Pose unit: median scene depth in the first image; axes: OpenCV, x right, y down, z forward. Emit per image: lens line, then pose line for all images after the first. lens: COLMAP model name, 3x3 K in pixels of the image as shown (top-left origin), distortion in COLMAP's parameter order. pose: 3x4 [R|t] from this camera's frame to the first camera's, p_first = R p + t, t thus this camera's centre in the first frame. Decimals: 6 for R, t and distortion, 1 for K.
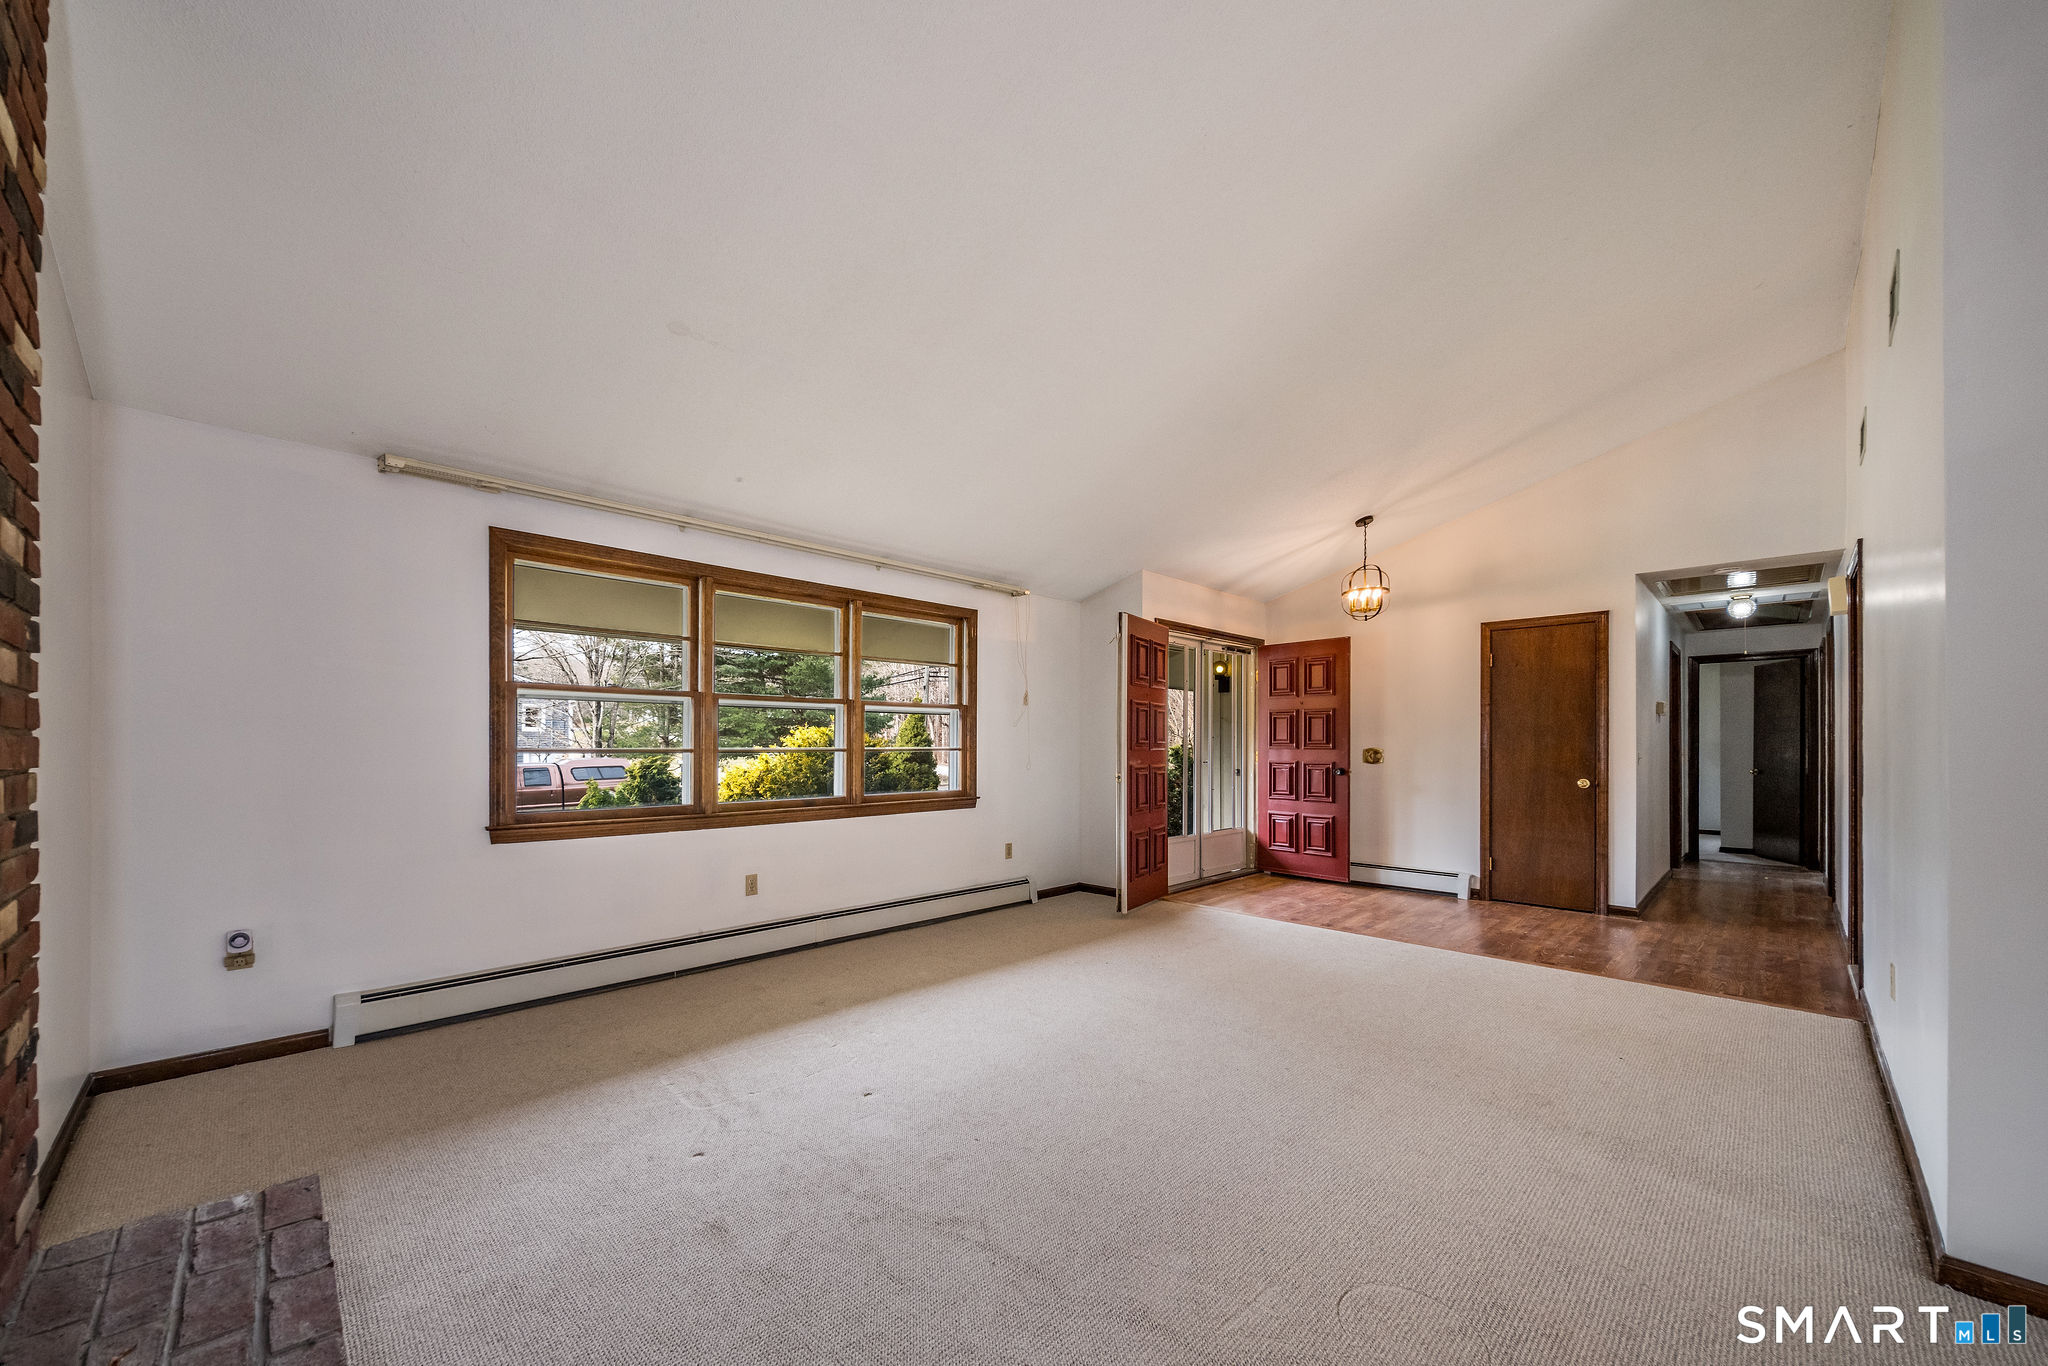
lens RADIAL K [[766.1, 0, 950.9], [0, 766.1, 746.8], [0, 0, 1]] dist [0.000324, 0.000015]
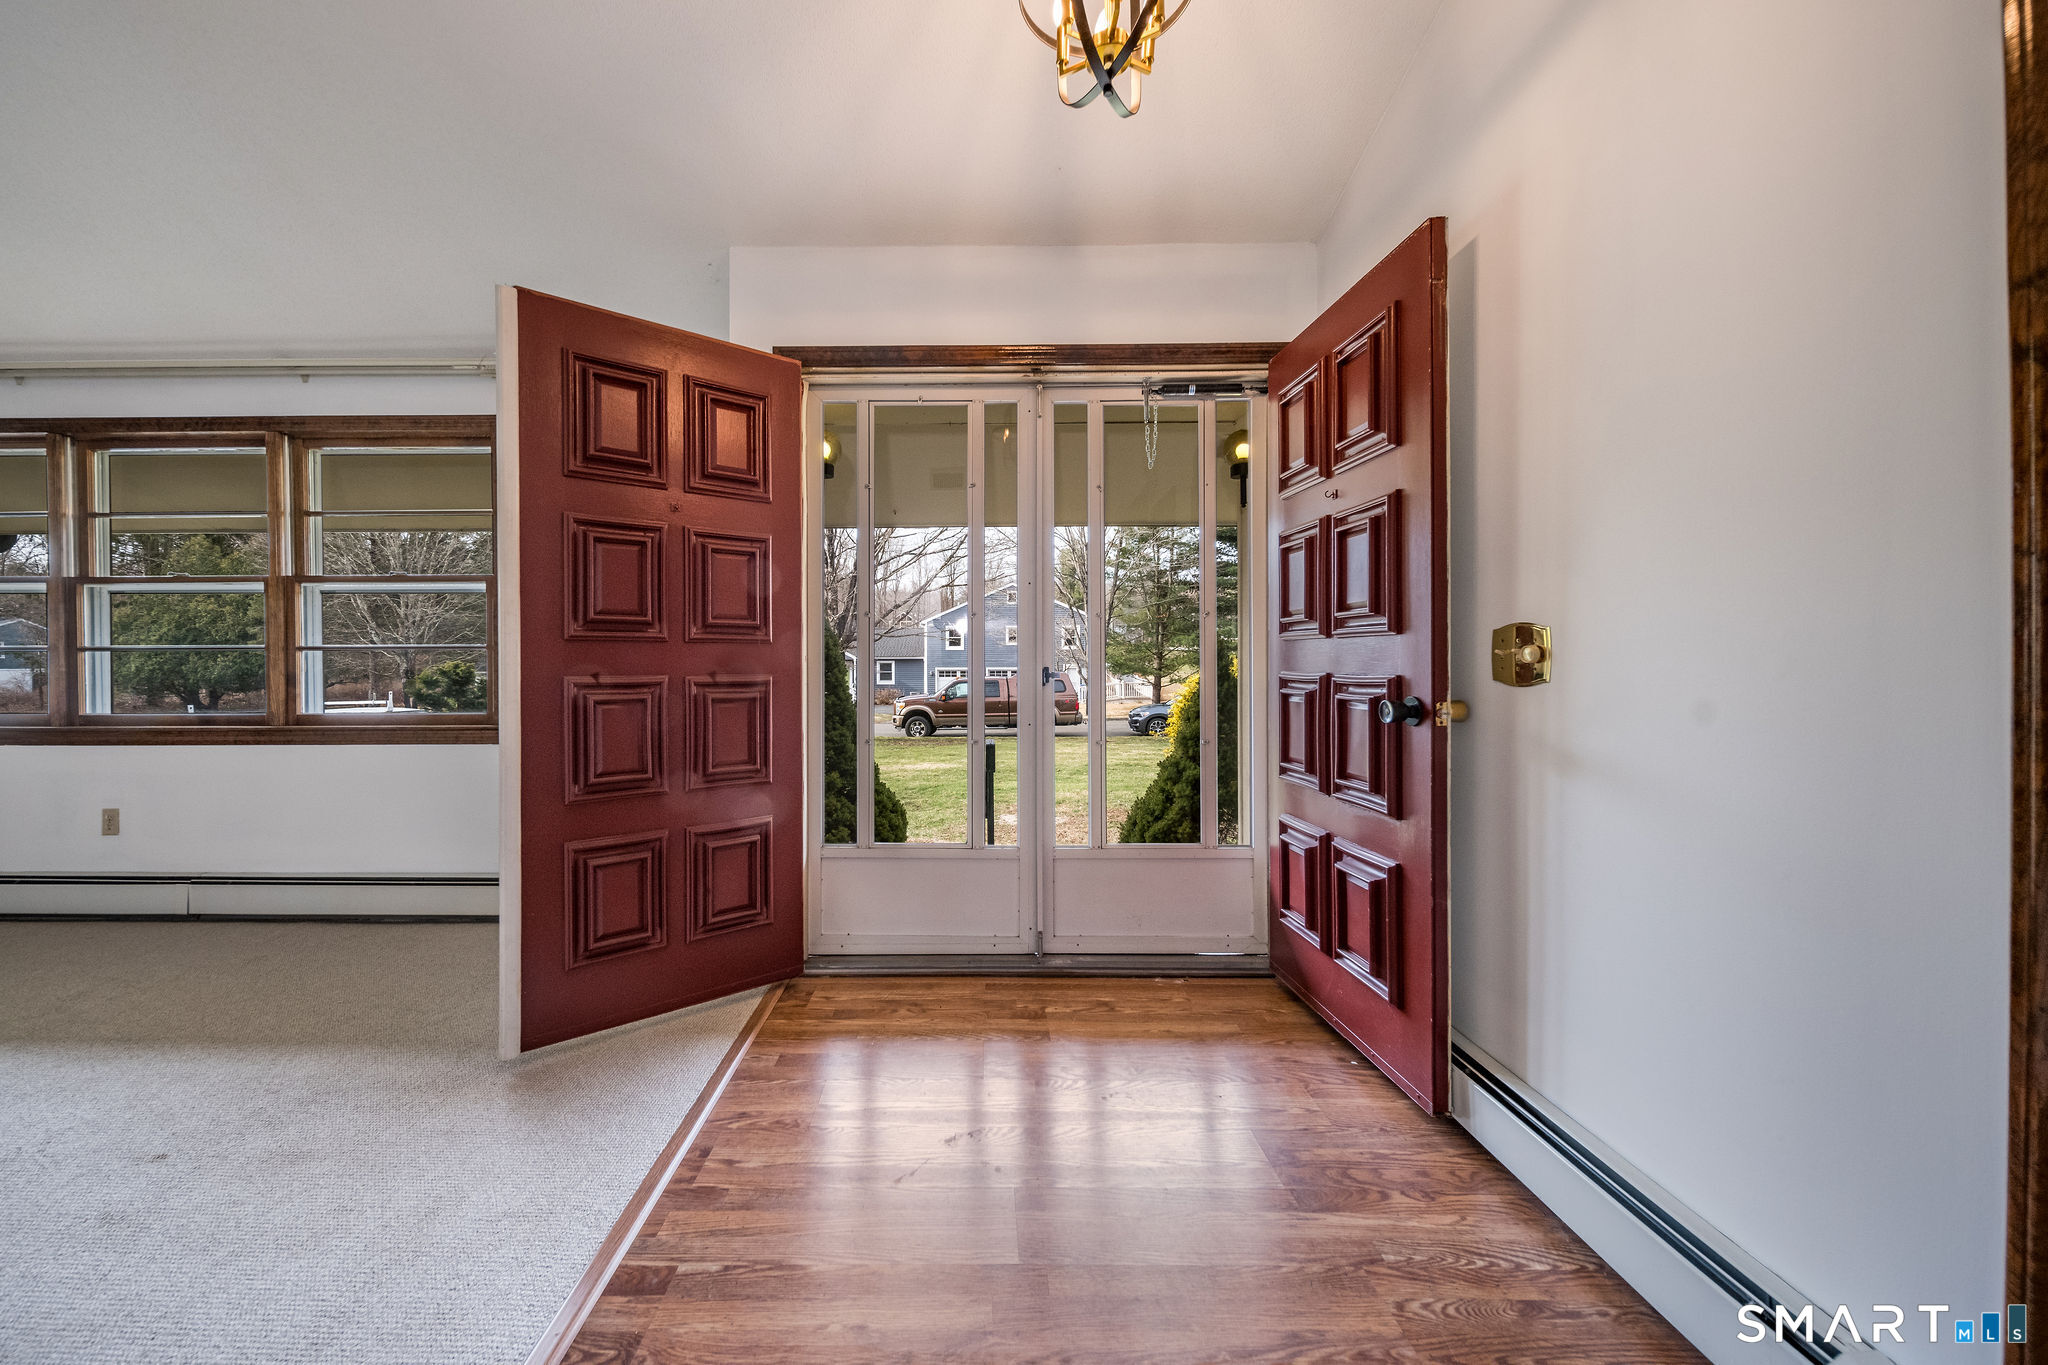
lens RADIAL K [[739.9, 0, 963.8], [0, 739.9, 669.6], [0, 0, 1]] dist [0.000307, -0.000006]
pose [[0.723861, 0.002847, -0.689940, 0.583604], [0.002120, 0.999978, 0.006350, 0.014817], [0.689943, -0.006059, 0.723838, 0.693056]]
